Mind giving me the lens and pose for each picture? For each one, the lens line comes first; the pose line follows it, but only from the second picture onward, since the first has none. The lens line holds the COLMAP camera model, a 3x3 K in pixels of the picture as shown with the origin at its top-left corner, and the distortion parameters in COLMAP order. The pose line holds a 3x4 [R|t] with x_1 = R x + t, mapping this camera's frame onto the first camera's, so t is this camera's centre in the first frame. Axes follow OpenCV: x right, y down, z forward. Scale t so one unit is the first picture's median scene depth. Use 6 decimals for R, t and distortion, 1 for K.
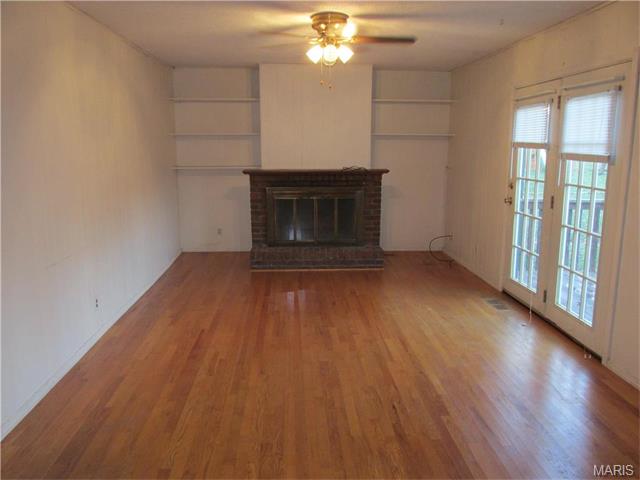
lens RADIAL K [[527.8, 0, 320.0], [0, 527.8, 240.0], [0, 0, 1]] dist [-0.043354, 0.006105]
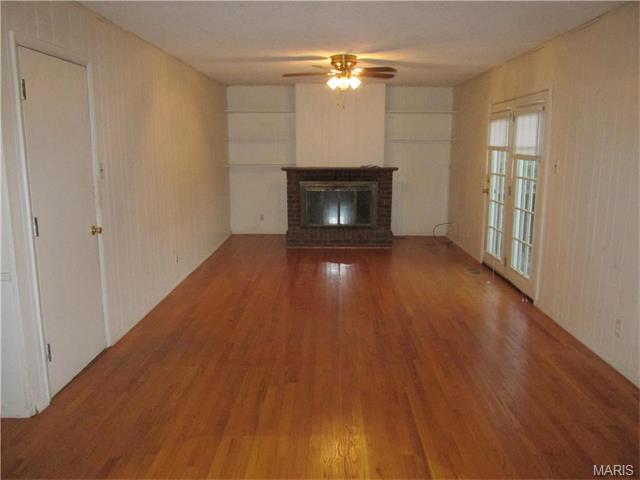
lens RADIAL K [[527.8, 0, 320.0], [0, 527.8, 240.0], [0, 0, 1]] dist [-0.043354, 0.006105]
pose [[0.997312, 0.014127, -0.071900, 0.039237], [-0.014342, 0.999894, -0.002484, 0.042981], [0.071858, 0.003509, 0.997409, -0.252155]]
